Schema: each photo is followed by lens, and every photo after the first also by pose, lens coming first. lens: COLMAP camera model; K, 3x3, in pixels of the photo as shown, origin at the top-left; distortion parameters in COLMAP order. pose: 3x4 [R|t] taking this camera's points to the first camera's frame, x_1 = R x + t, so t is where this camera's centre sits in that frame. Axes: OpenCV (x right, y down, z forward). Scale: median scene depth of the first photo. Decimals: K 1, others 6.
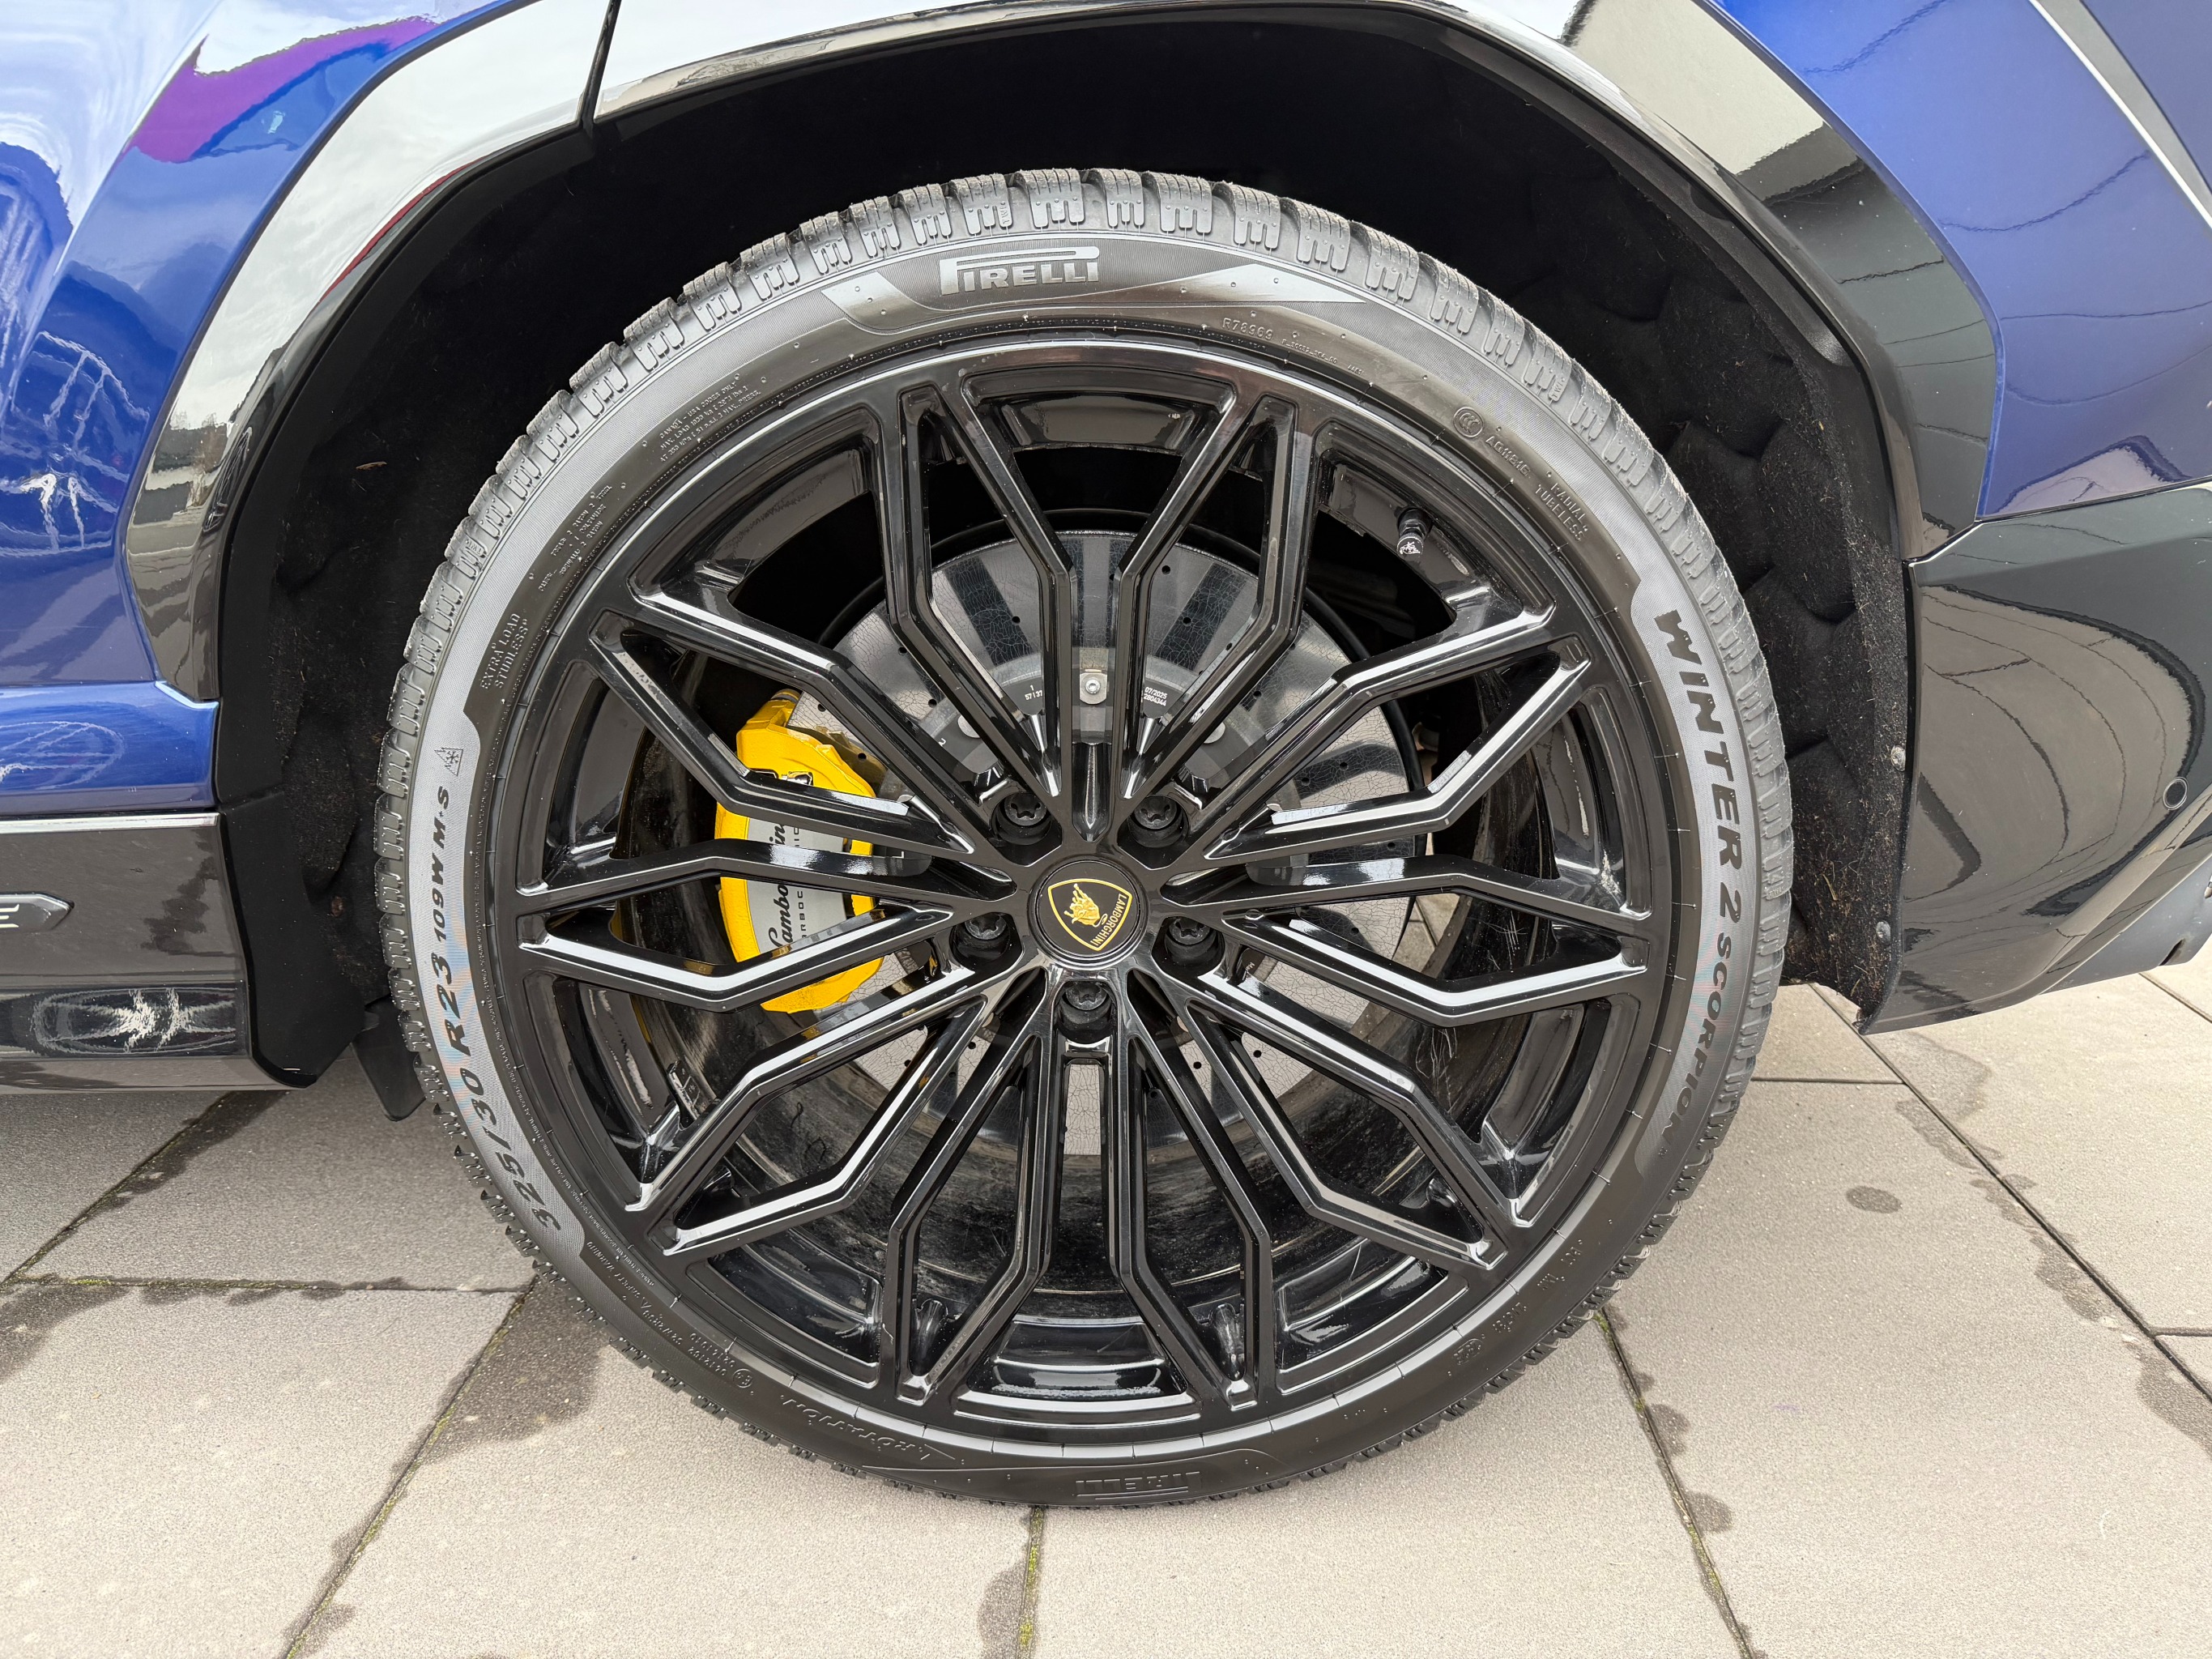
lens RADIAL K [[1586.9, 0, 1110.8], [0, 1586.9, 829.0], [0, 0, 1]] dist [0.035975, -0.005637]
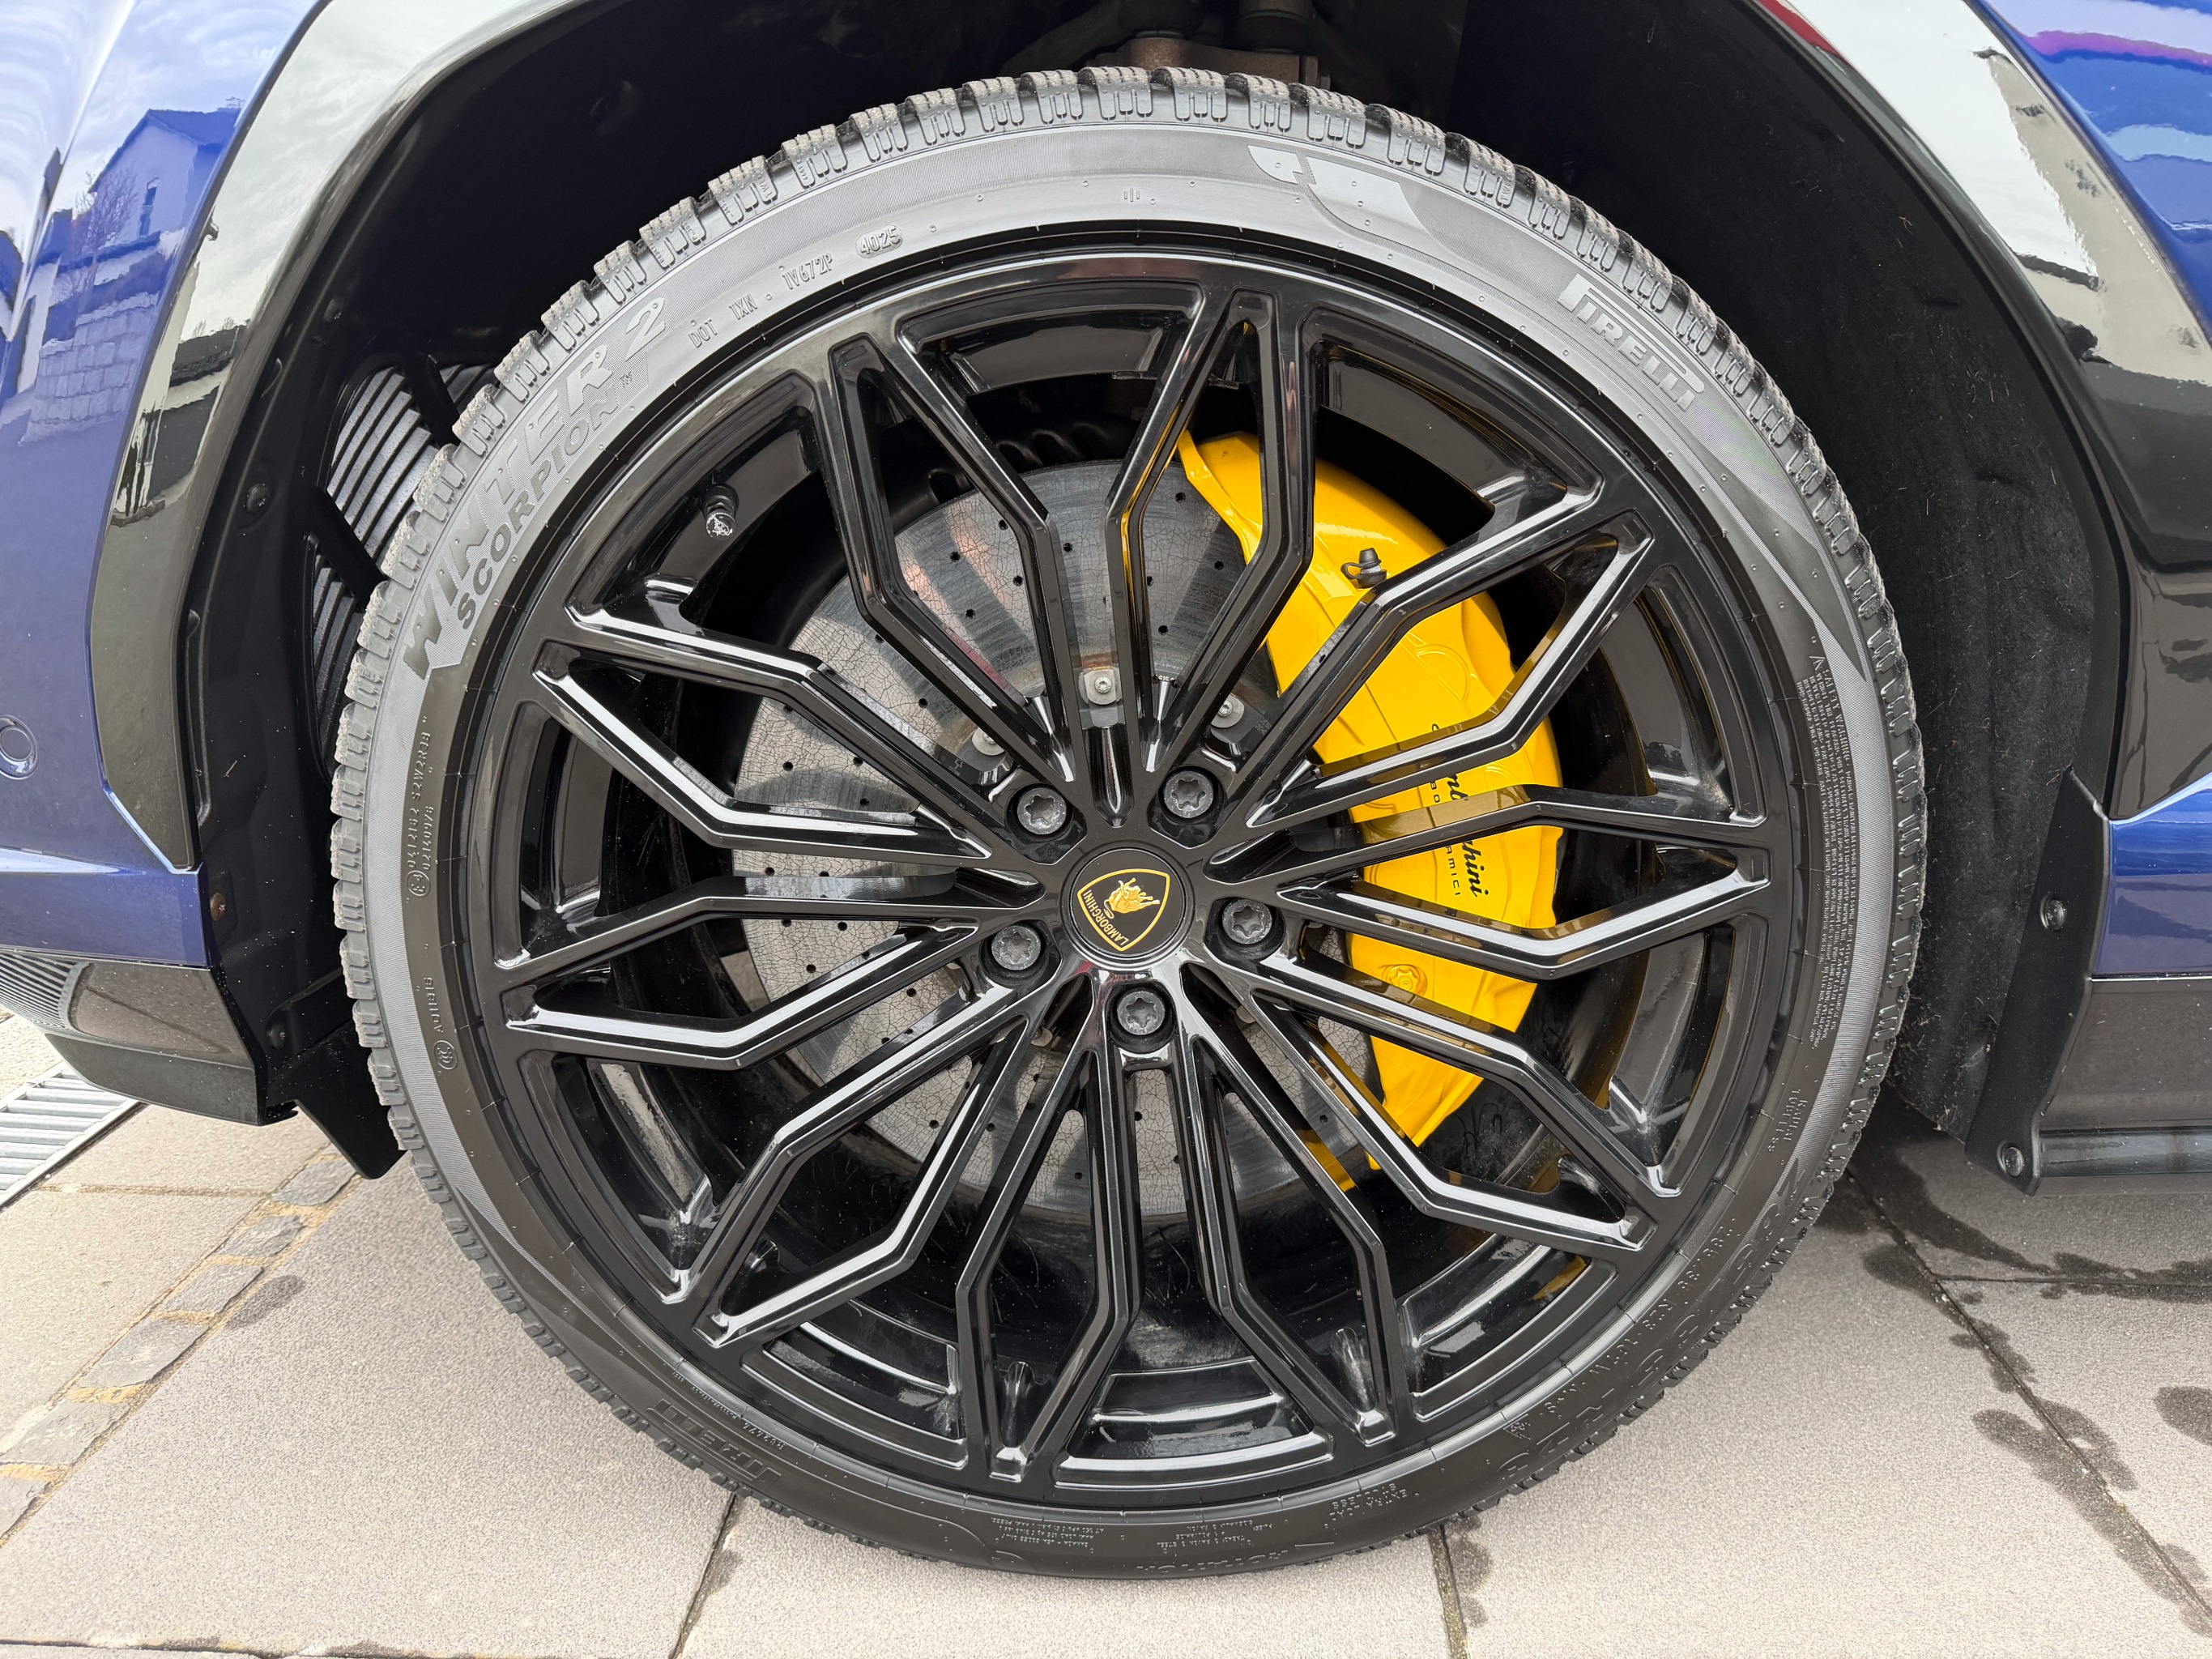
lens RADIAL K [[1586.9, 0, 1110.8], [0, 1586.9, 829.0], [0, 0, 1]] dist [0.035975, -0.005637]
pose [[0.989093, -0.136454, -0.055460, 0.032713], [0.135105, 0.990452, -0.027397, 0.033424], [0.058669, 0.019605, 0.998085, 0.109526]]
